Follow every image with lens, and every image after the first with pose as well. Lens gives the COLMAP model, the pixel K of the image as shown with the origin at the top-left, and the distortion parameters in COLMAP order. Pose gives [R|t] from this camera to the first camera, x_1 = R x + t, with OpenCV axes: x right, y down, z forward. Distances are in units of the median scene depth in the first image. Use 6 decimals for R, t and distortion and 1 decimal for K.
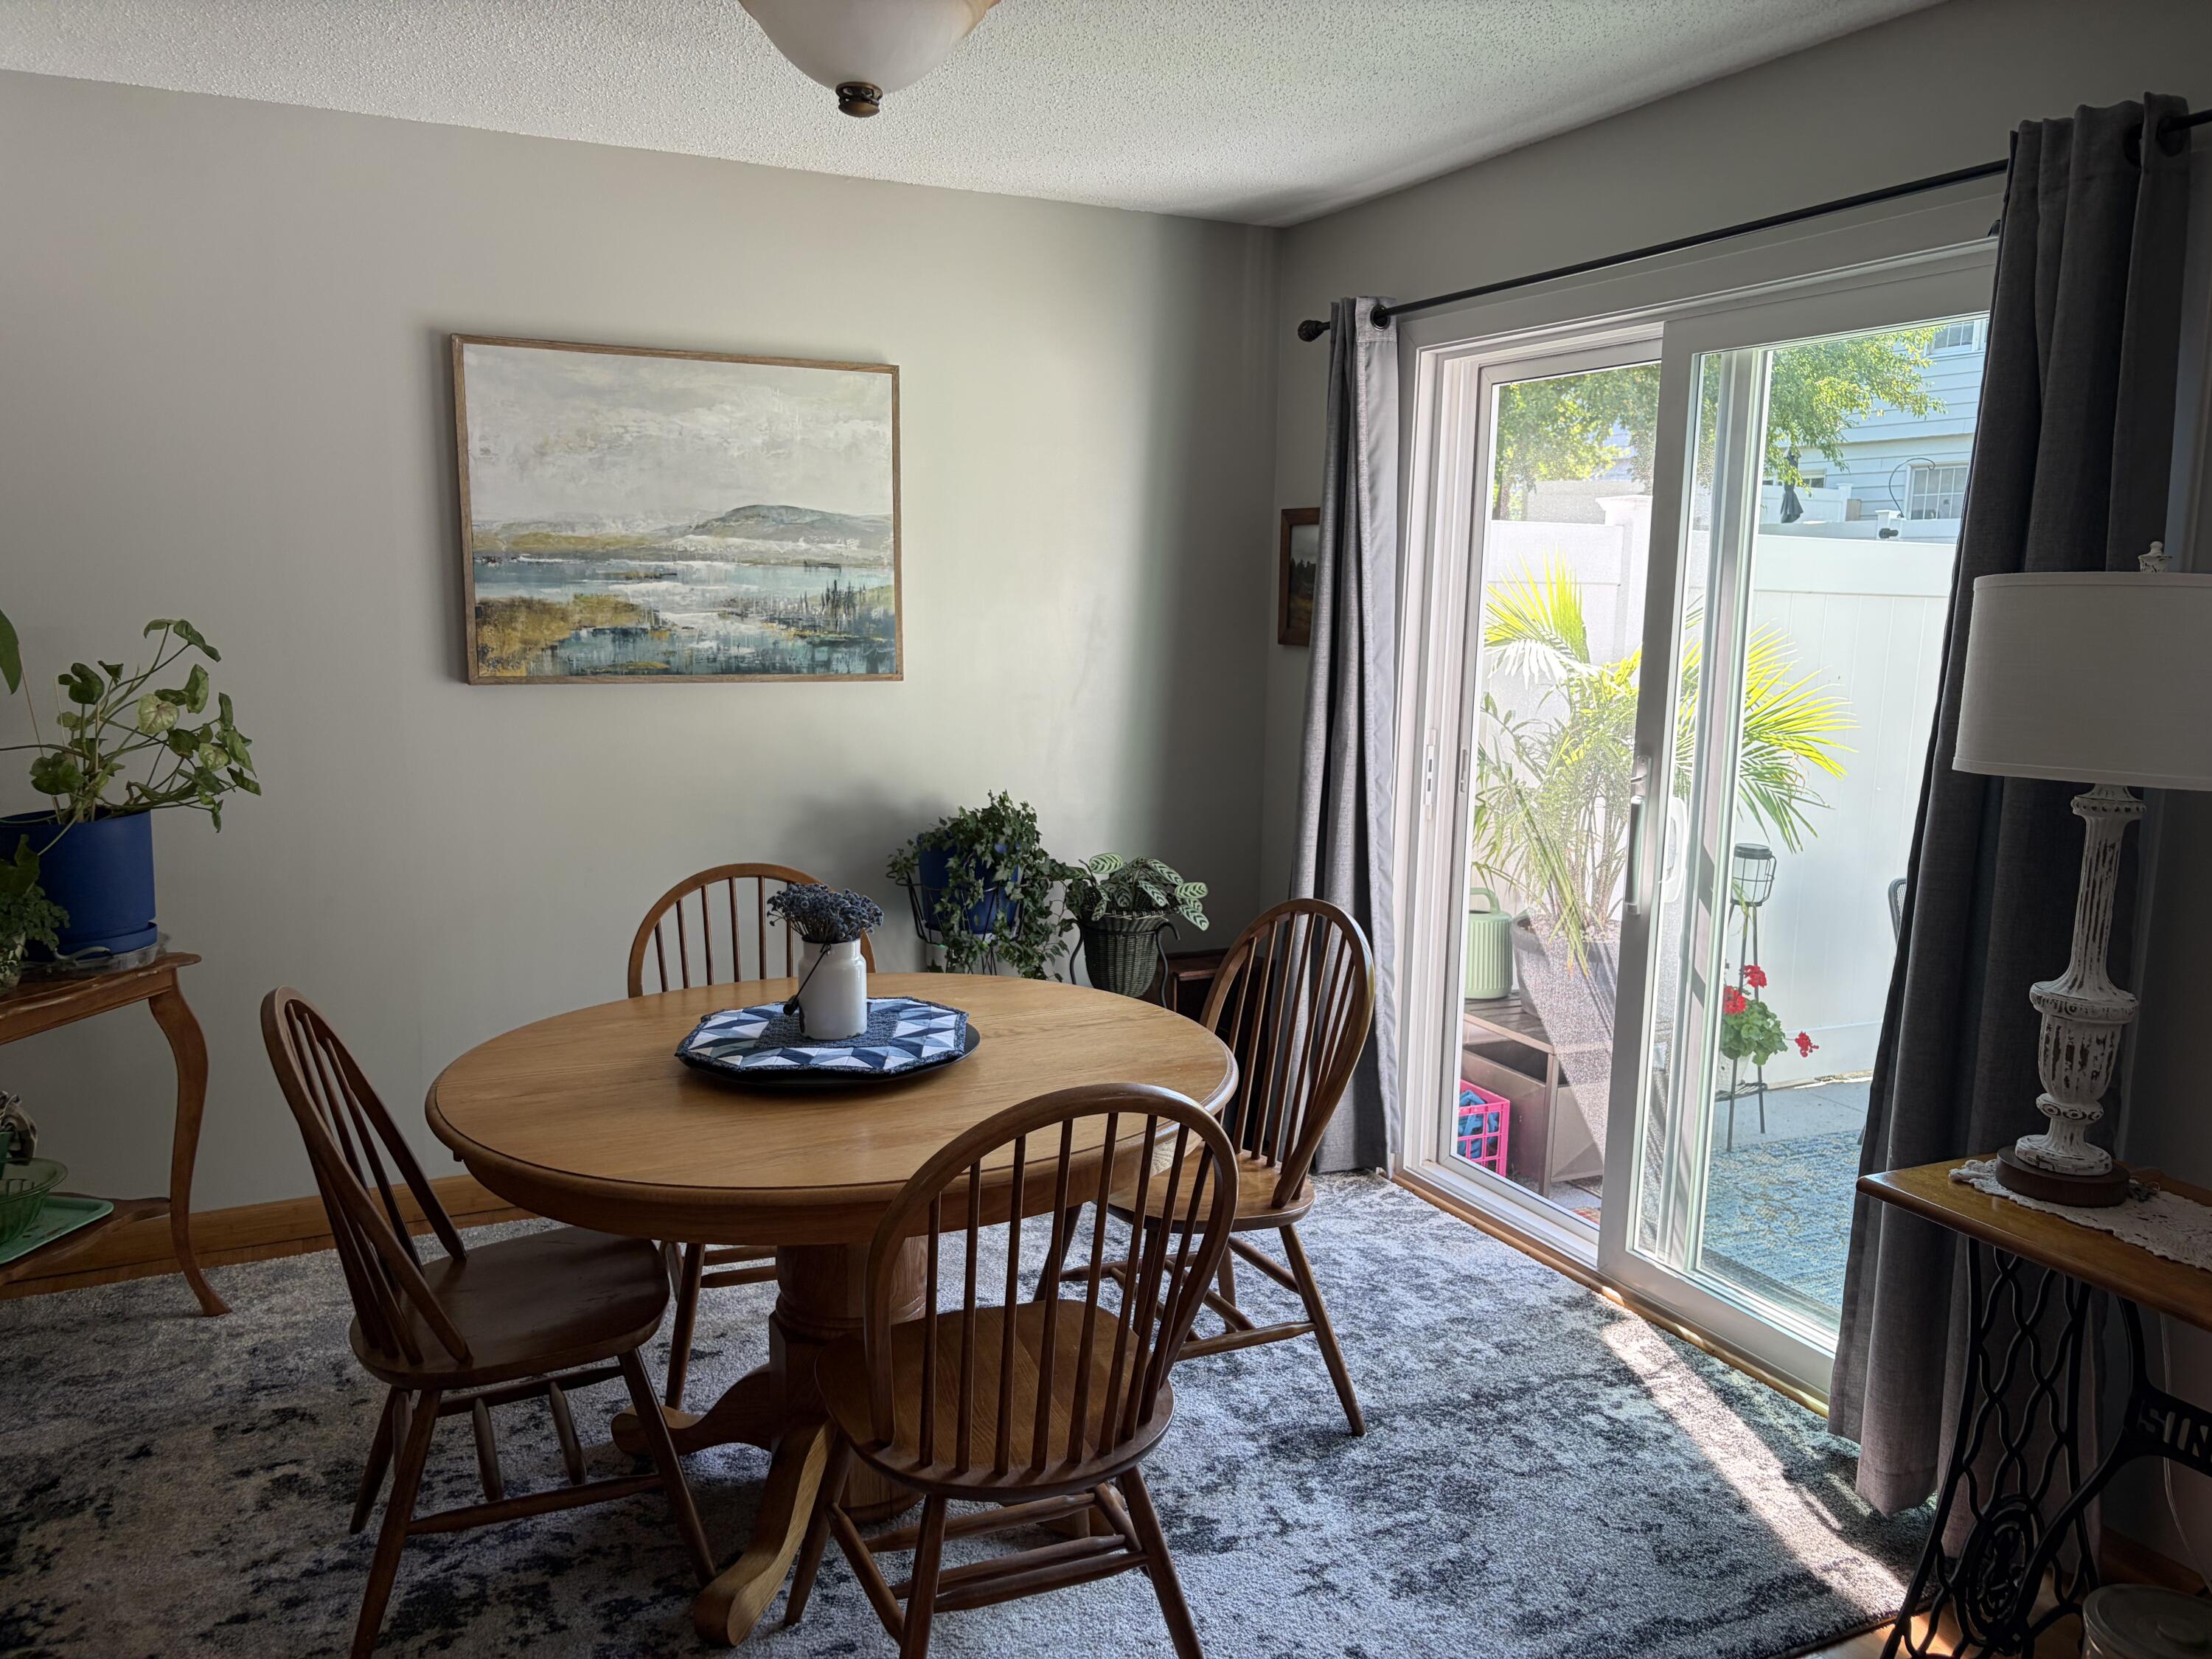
lens RADIAL K [[1667.2, 0, 1114.1], [0, 1667.2, 850.8], [0, 0, 1]] dist [0.038019, -0.042448]
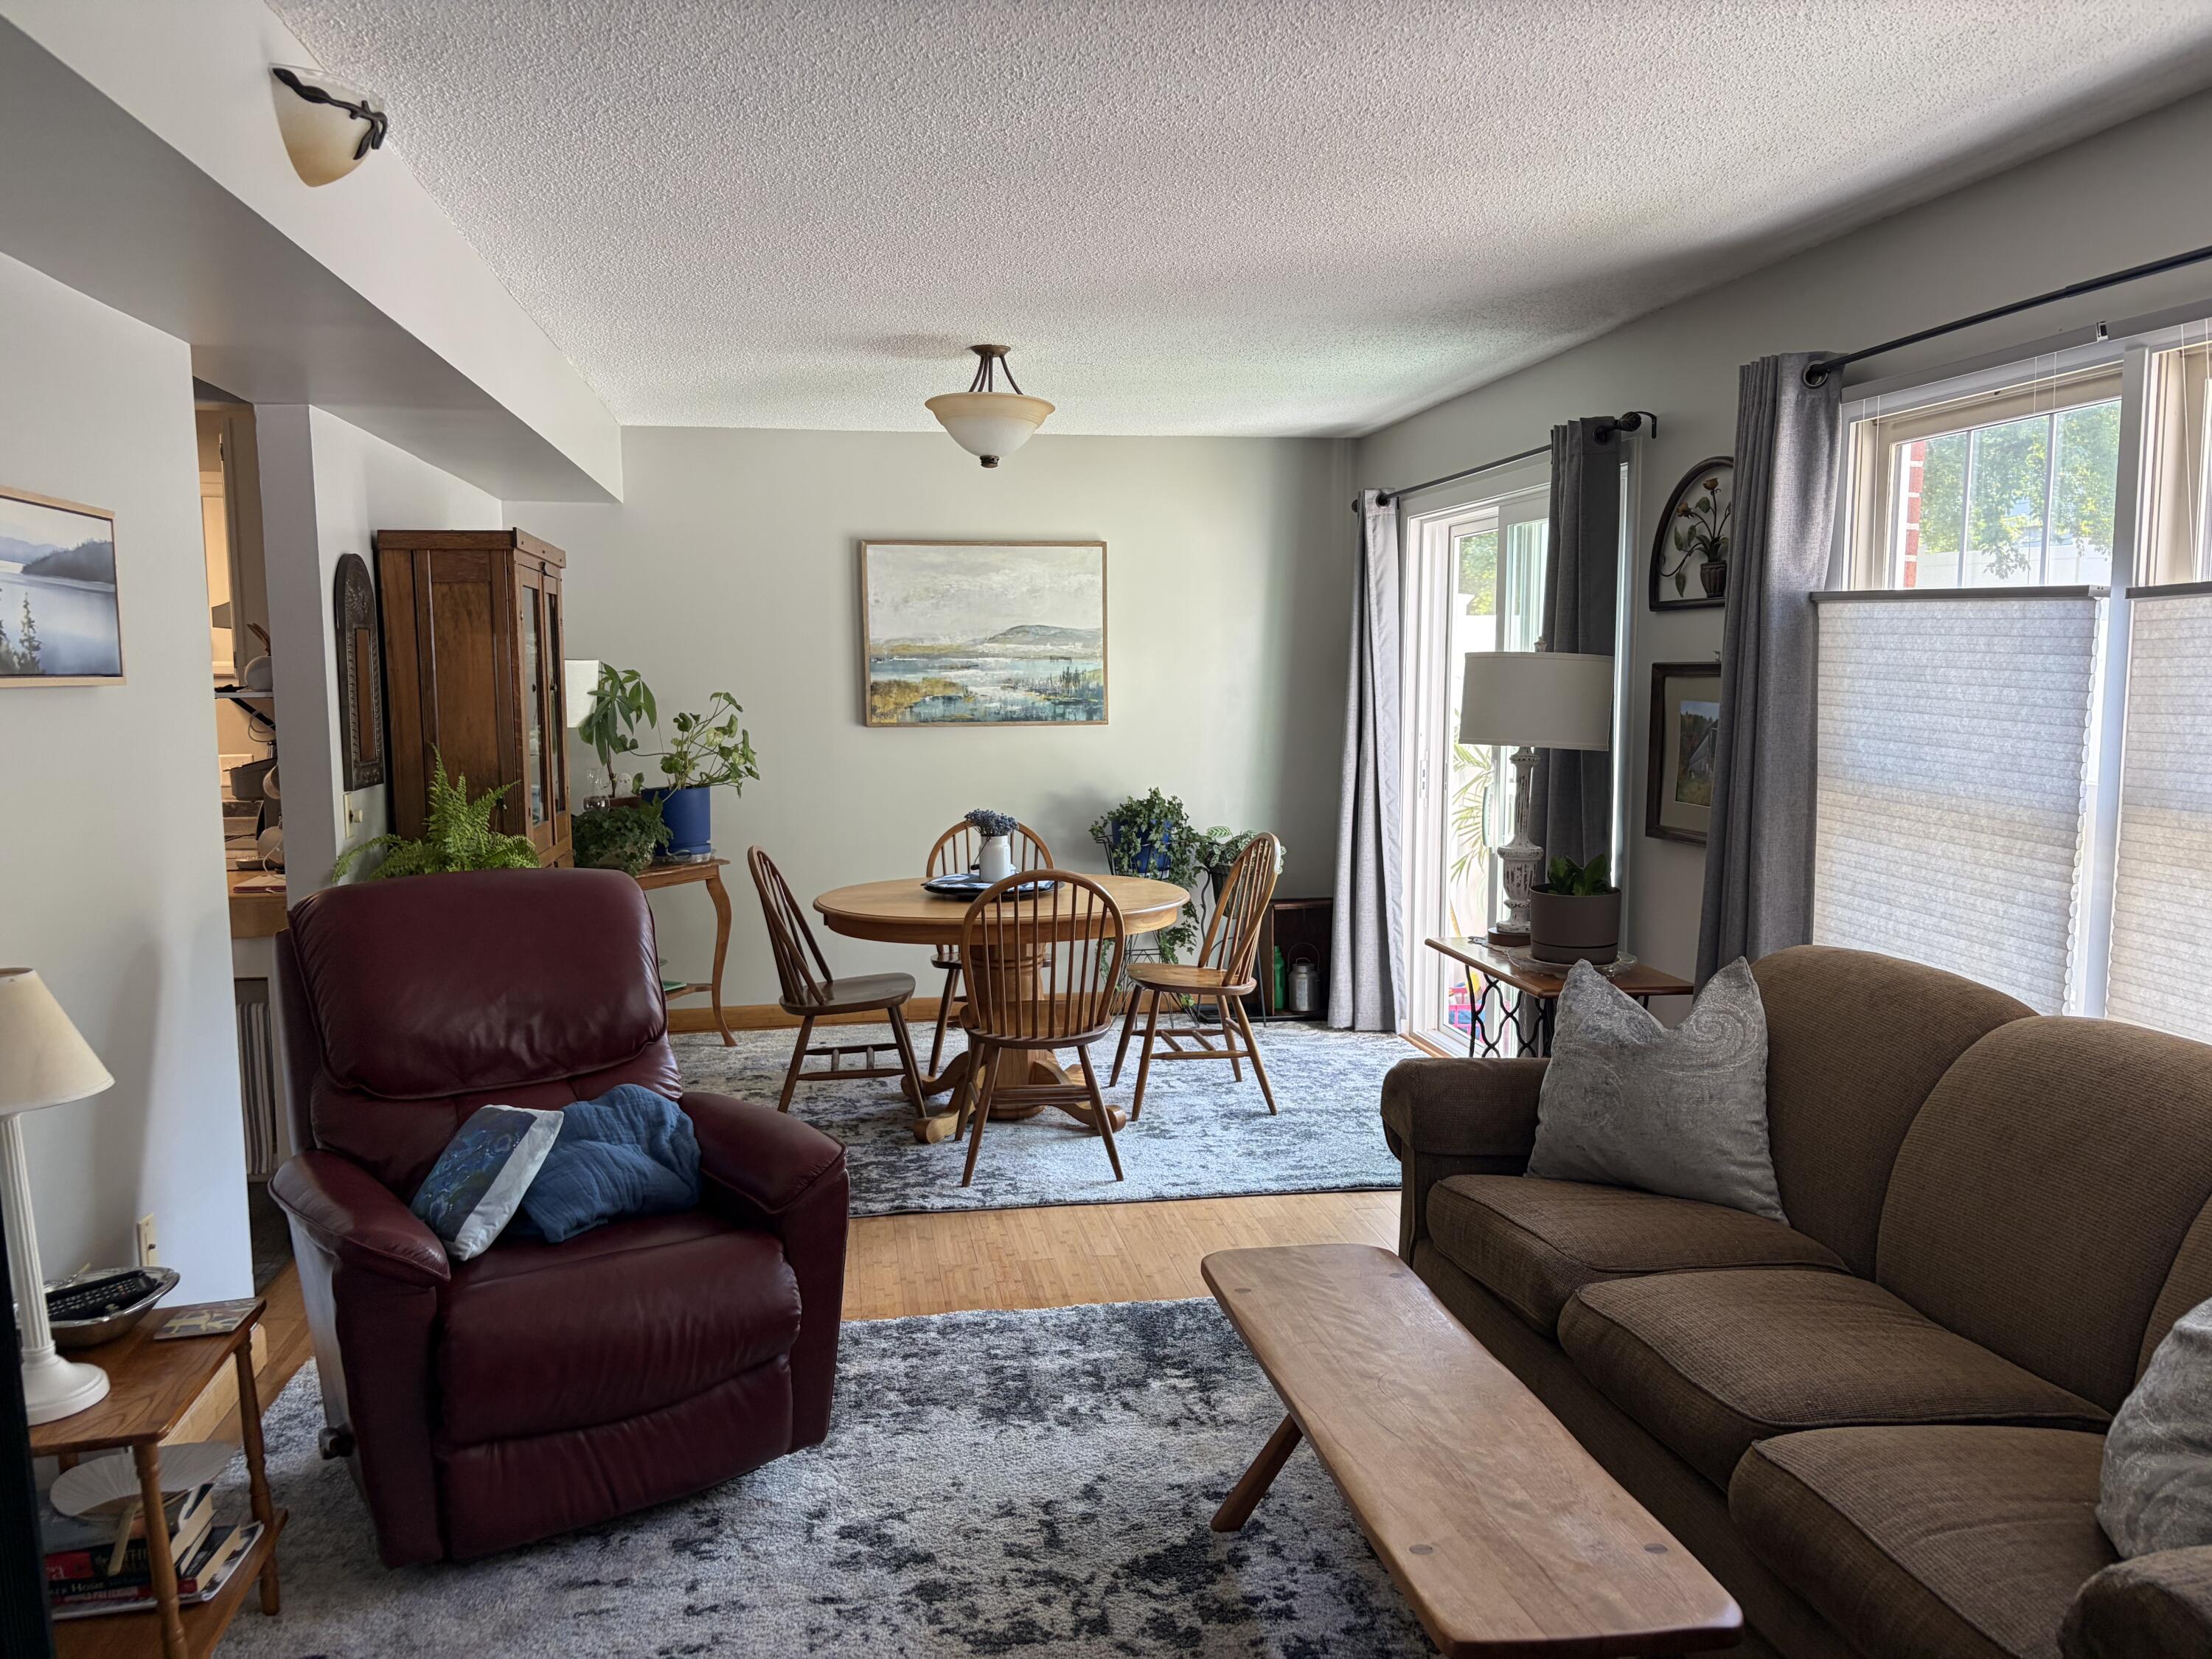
lens RADIAL K [[1667.2, 0, 1111.0], [0, 1667.2, 853.4], [0, 0, 1]] dist [0.038019, -0.042448]
pose [[0.958974, 0.010020, -0.283318, 0.426843], [-0.023797, 0.998693, -0.045226, 0.125109], [0.282494, 0.050112, 0.957959, -0.729176]]
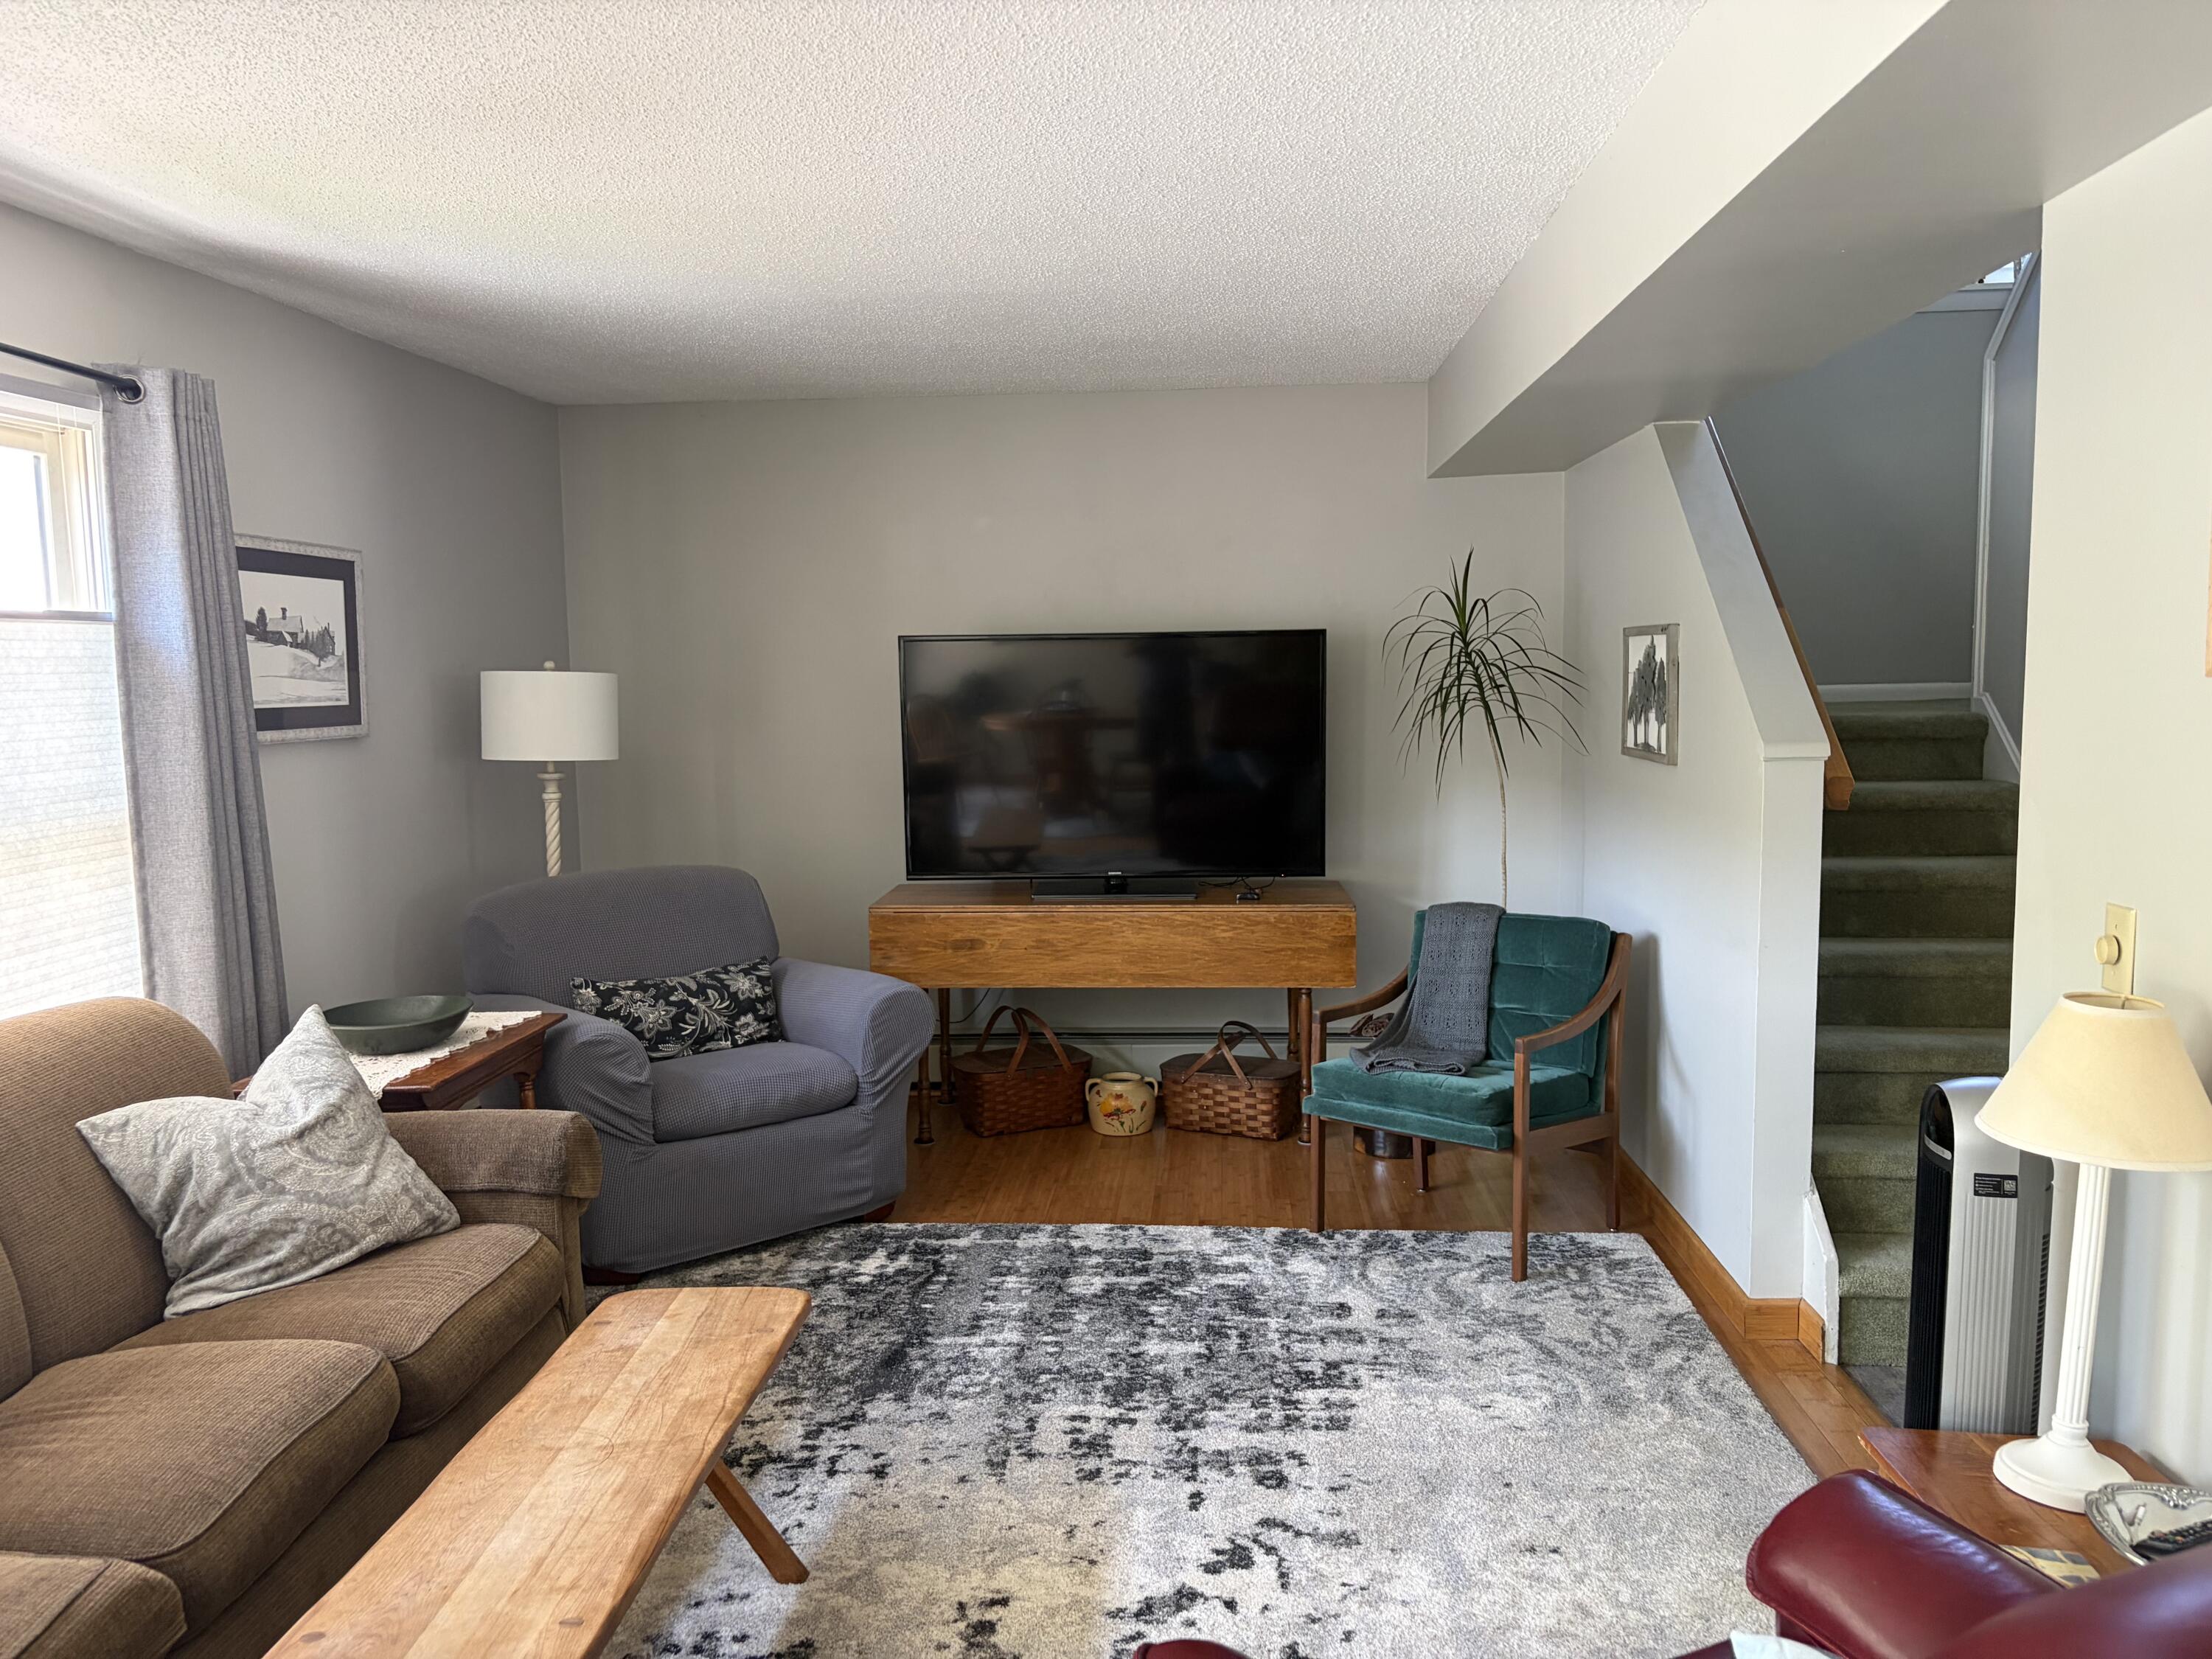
lens RADIAL K [[1667.2, 0, 1089.7], [0, 1667.2, 816.4], [0, 0, 1]] dist [0.038019, -0.042448]
pose [[-0.855162, -0.052950, 0.515649, -0.151947], [0.082016, 0.968417, 0.235460, -0.072496], [-0.511831, 0.243648, -0.823811, 0.399969]]
